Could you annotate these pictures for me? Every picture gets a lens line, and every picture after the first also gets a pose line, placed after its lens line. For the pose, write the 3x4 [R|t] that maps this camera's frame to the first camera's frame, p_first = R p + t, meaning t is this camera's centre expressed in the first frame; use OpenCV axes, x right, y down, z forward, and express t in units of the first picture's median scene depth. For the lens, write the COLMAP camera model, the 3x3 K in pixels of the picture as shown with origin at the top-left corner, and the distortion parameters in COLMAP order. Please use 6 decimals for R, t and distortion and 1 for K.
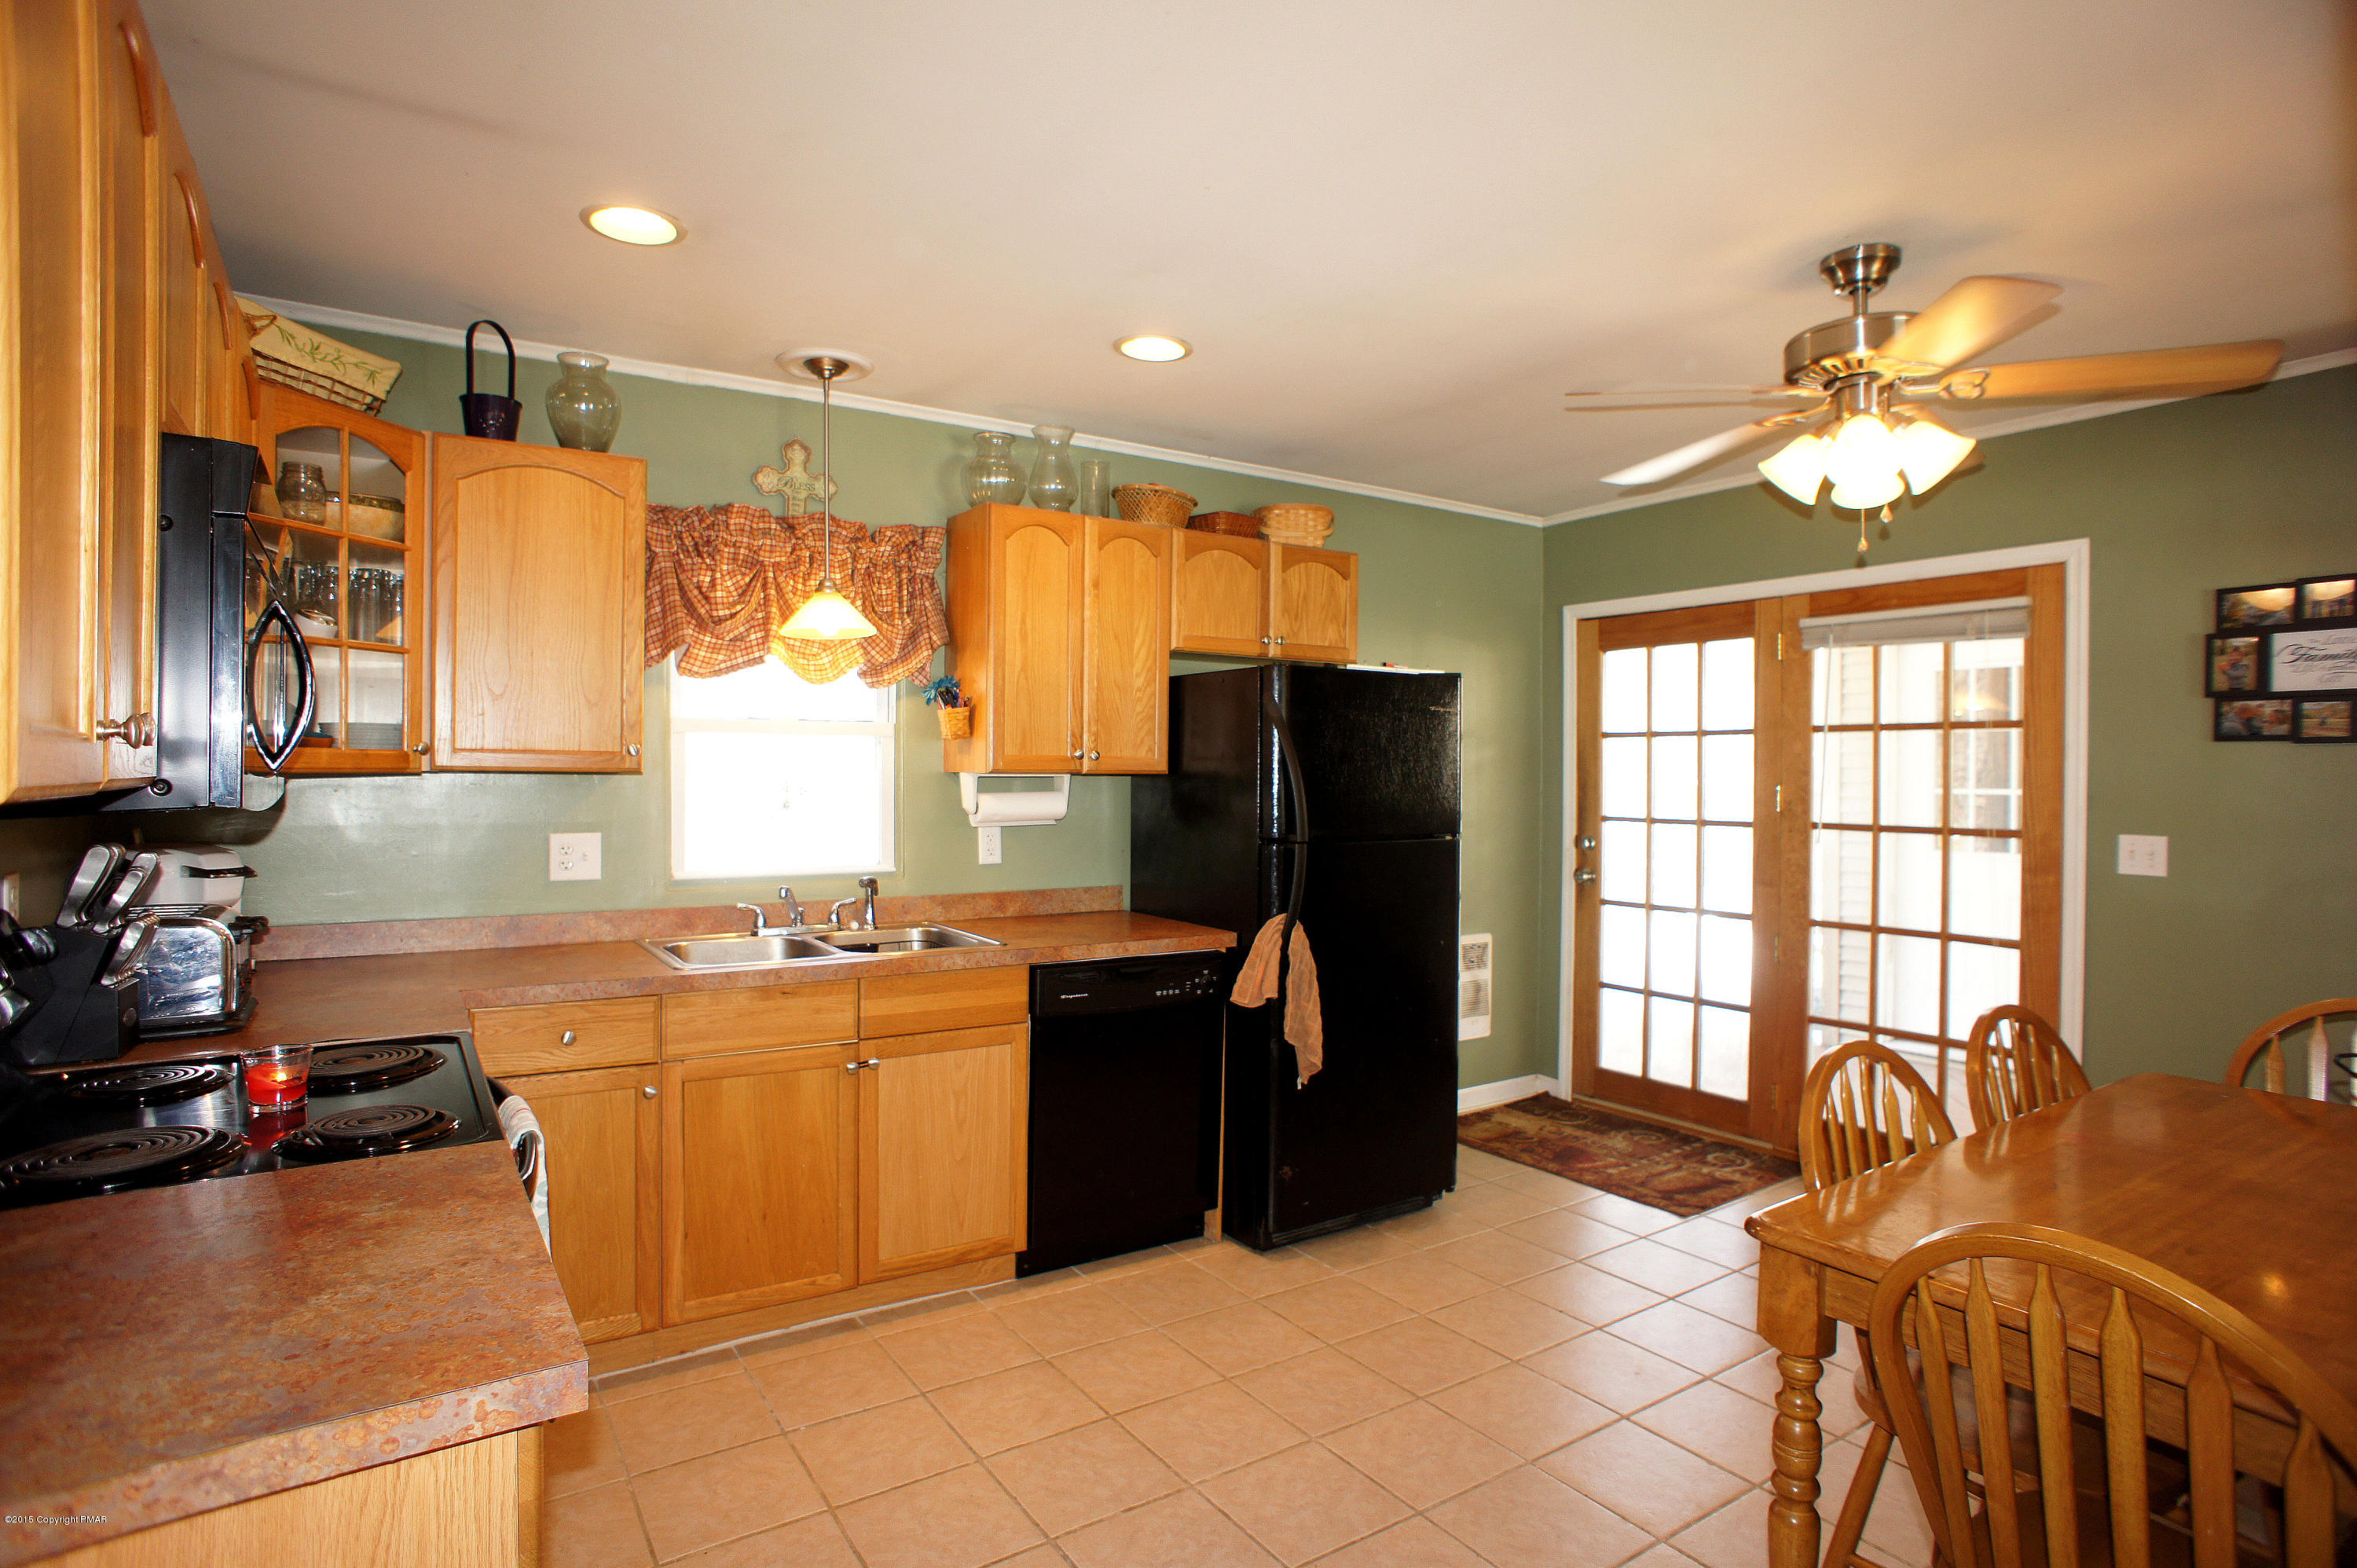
lens RADIAL K [[1232.4, 0, 1189.0], [0, 1232.4, 789.5], [0, 0, 1]] dist [-0.051154, 0.006538]
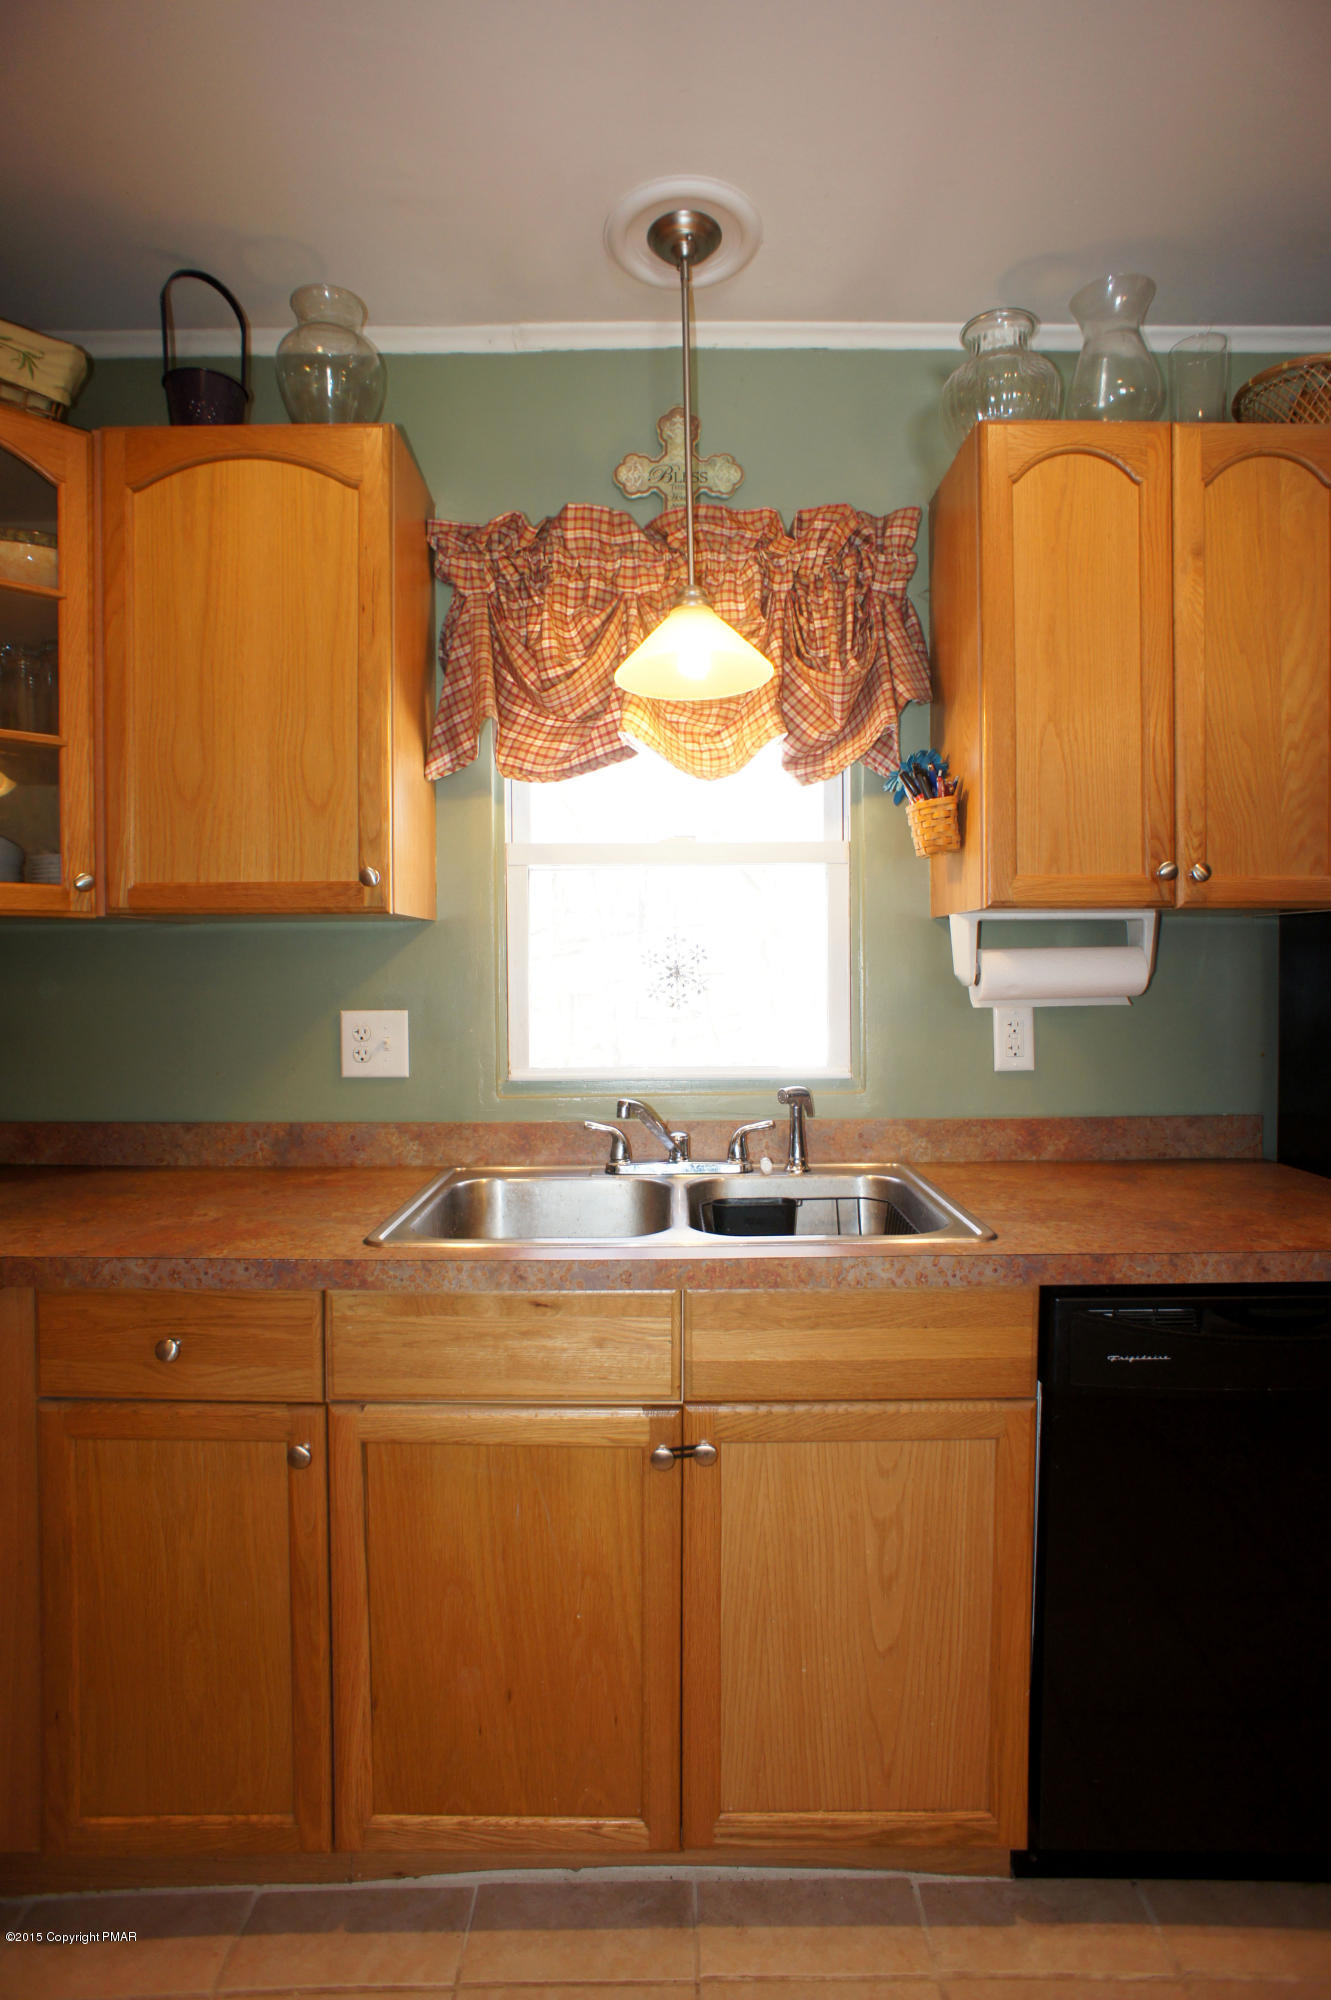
lens RADIAL K [[1045.8, 0, 673.3], [0, 1045.8, 1006.8], [0, 0, 1]] dist [-0.051154, 0.006538]
pose [[0.835555, -0.001250, -0.549405, -0.022284], [0.005605, 0.999965, 0.006250, 0.025827], [0.549378, -0.008302, 0.835533, 0.499666]]
